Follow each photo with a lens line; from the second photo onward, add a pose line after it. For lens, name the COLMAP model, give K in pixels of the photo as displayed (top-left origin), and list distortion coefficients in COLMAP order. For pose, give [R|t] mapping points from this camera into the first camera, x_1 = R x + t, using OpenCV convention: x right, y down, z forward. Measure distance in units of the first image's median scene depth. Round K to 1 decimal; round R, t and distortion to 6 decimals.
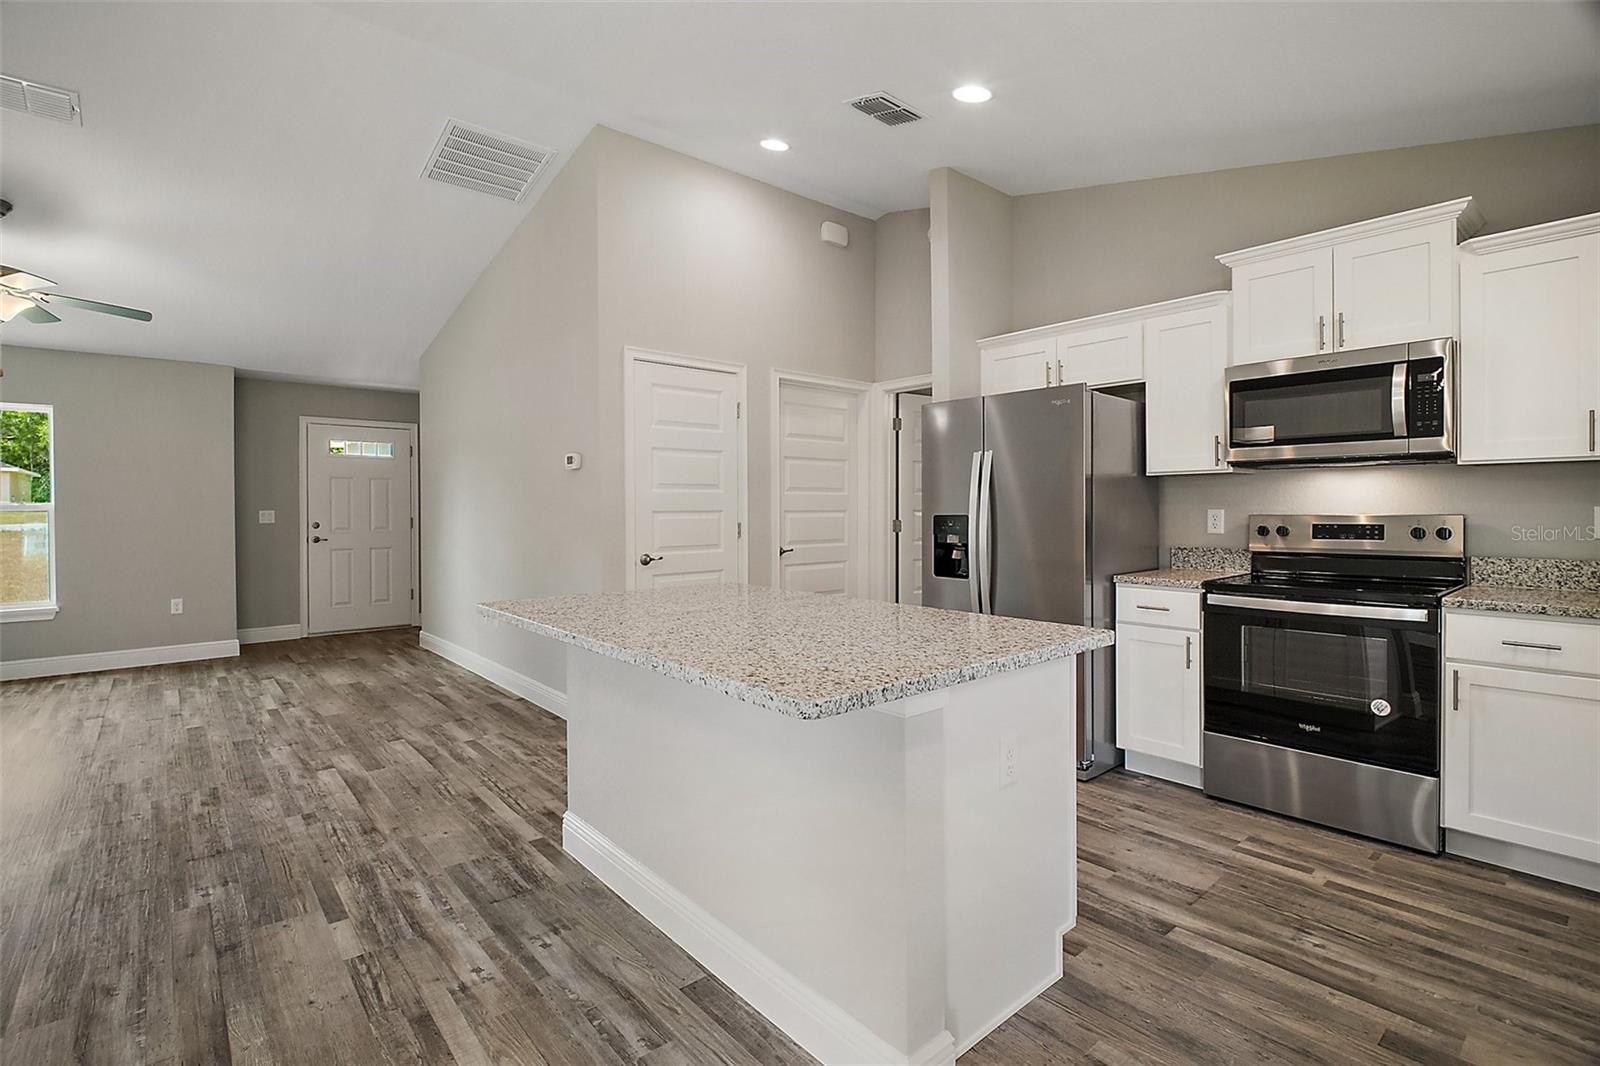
lens RADIAL K [[744.1, 0, 790.5], [0, 744.1, 514.2], [0, 0, 1]] dist [0.002216, -0.009934]
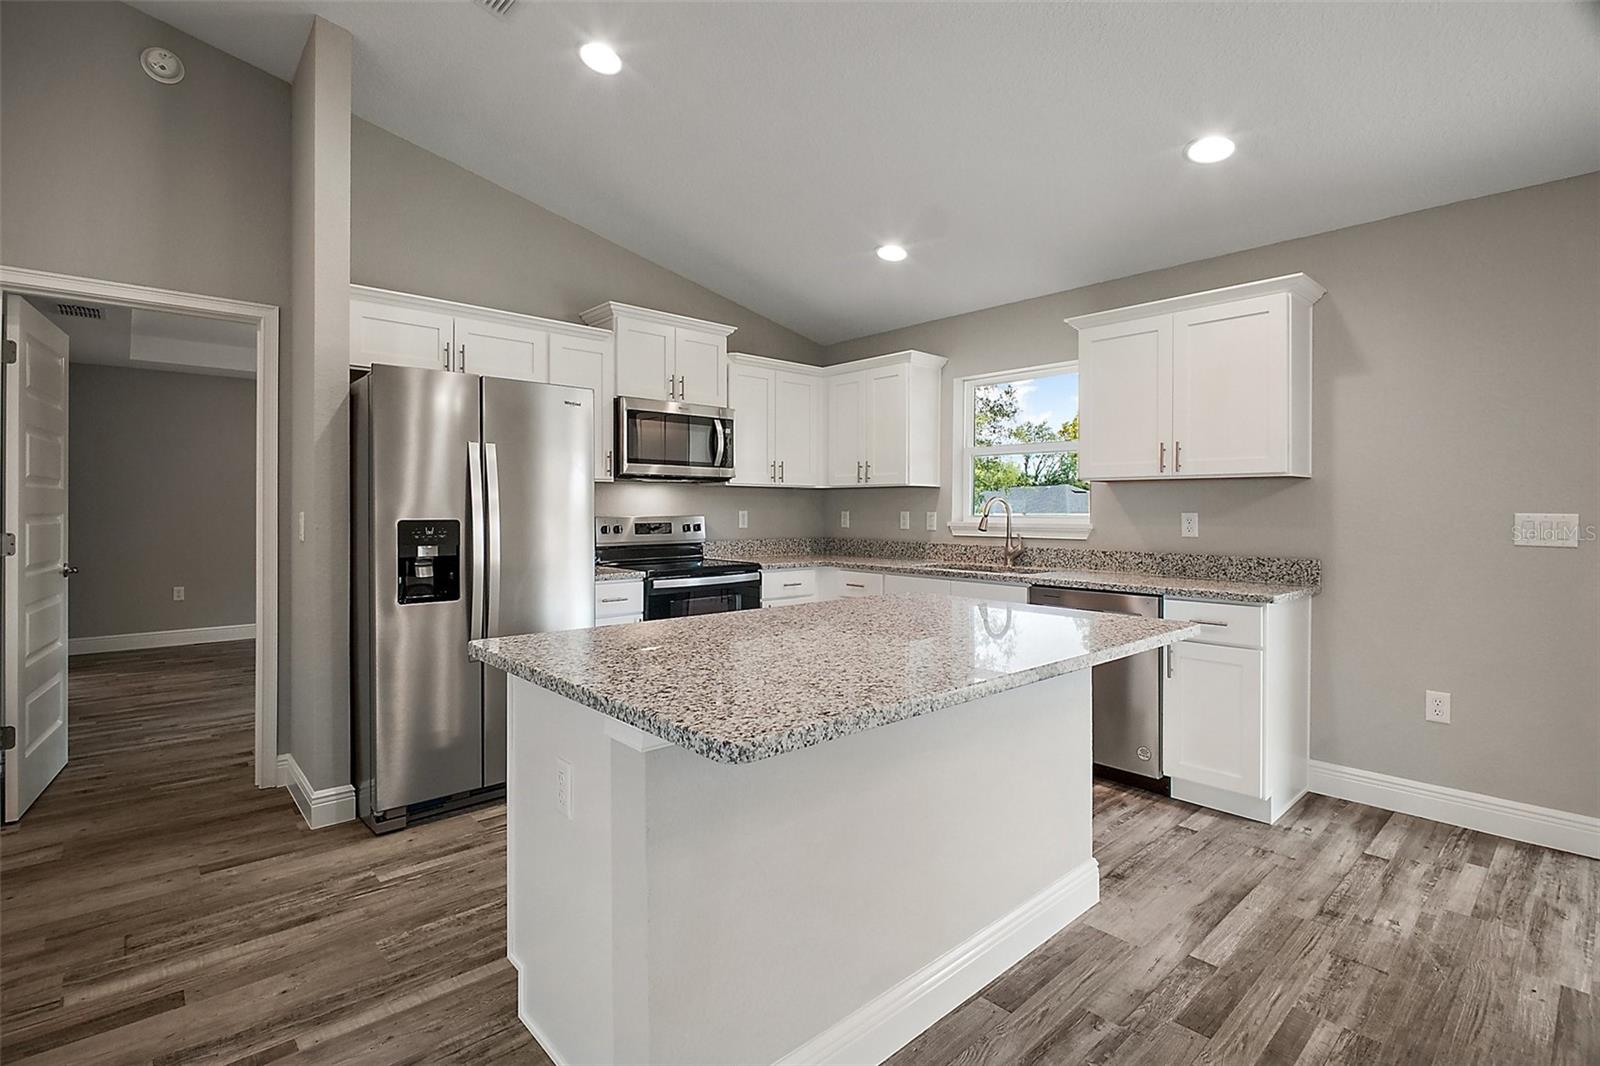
lens RADIAL K [[744.1, 0, 788.9], [0, 744.1, 513.4], [0, 0, 1]] dist [0.002216, -0.009934]
pose [[-0.024549, -0.001028, 0.999698, -0.662933], [0.007386, 0.999972, 0.001209, -0.004673], [-0.999671, 0.007414, -0.024541, 0.787861]]
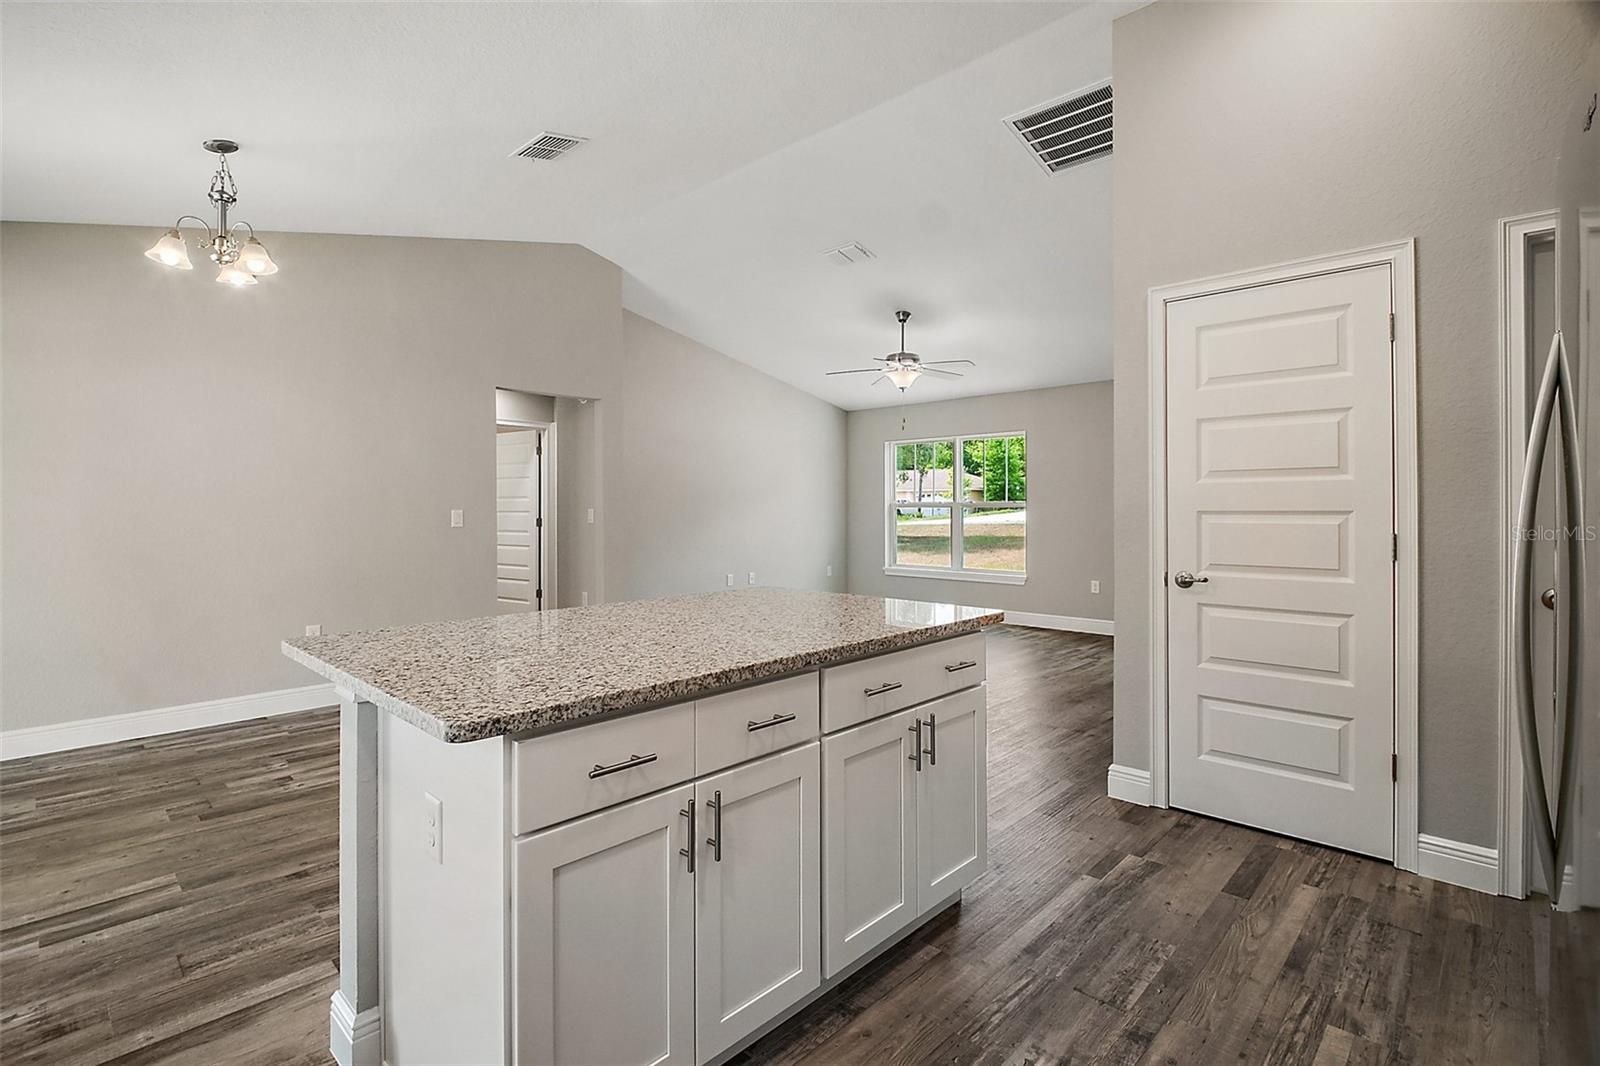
lens RADIAL K [[748.8, 0, 780.9], [0, 748.8, 513.3], [0, 0, 1]] dist [0.002220, 0.000245]
pose [[0.089626, 0.012690, -0.995895, 0.635523], [-0.007136, 0.999901, 0.012099, -0.010588], [0.995950, 0.006022, 0.089708, 0.735356]]
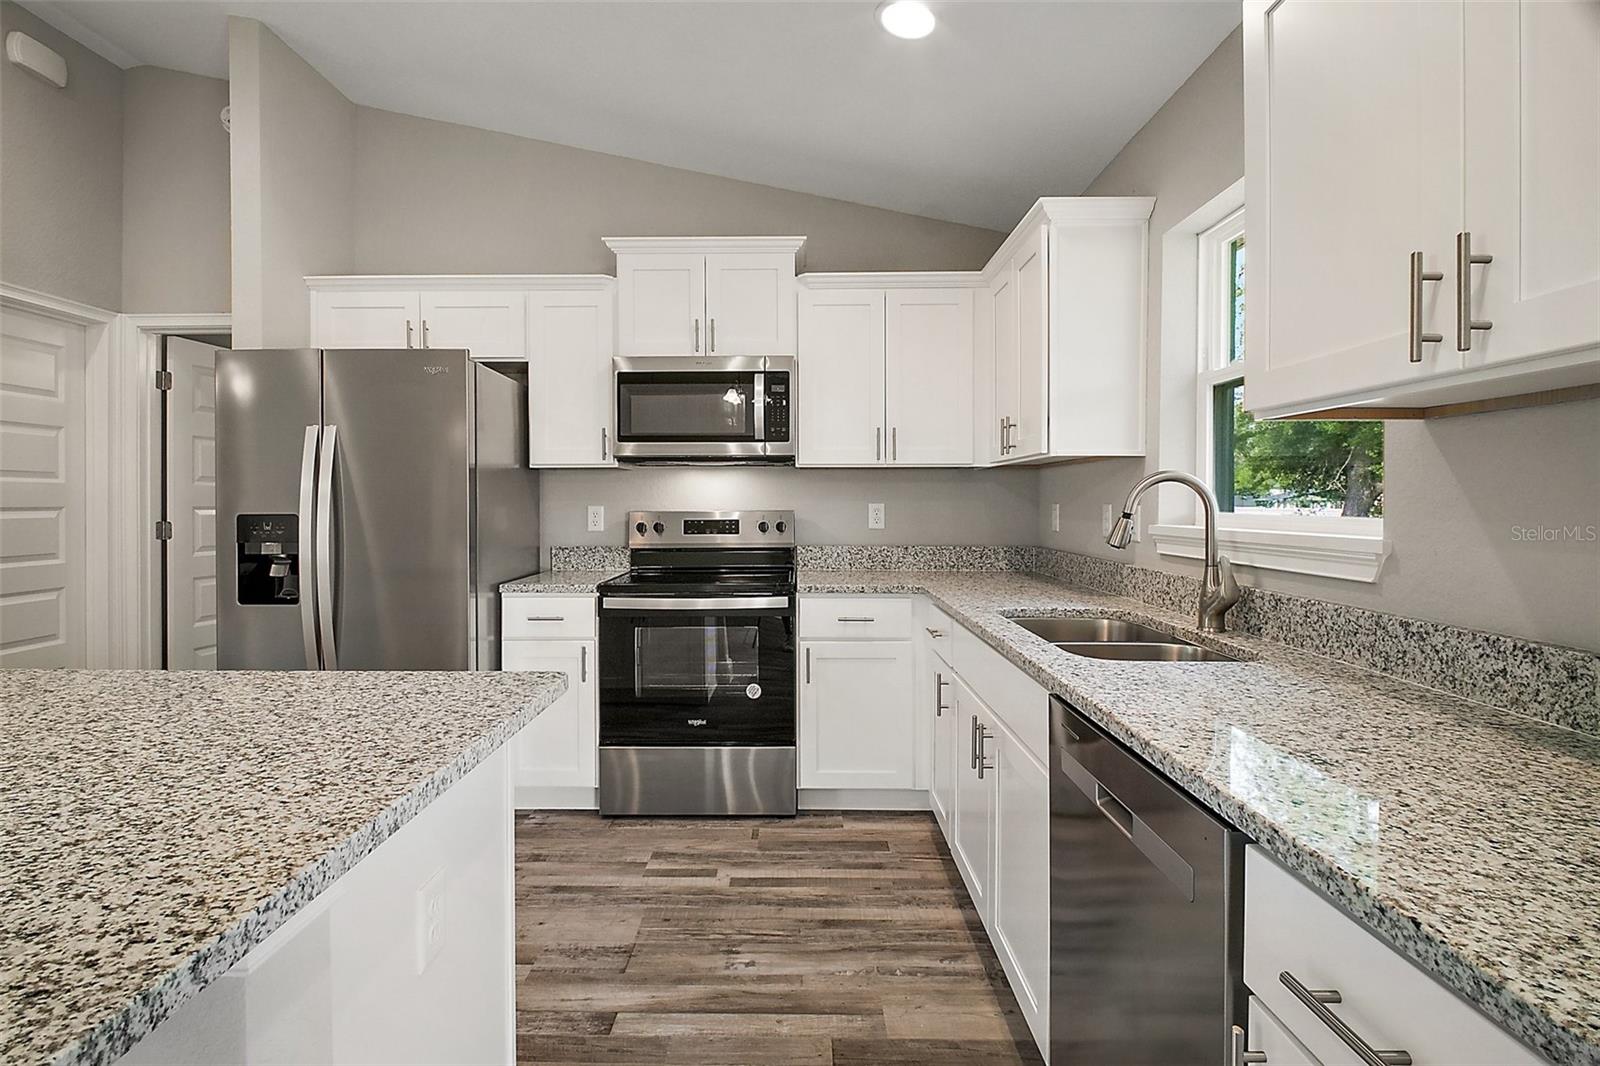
lens RADIAL K [[744.1, 0, 782.5], [0, 744.1, 505.8], [0, 0, 1]] dist [0.002216, -0.009934]
pose [[0.661773, -0.000718, 0.749704, 0.016206], [0.005321, 0.999979, -0.003739, -0.002028], [-0.749686, 0.006463, 0.661763, 0.218051]]
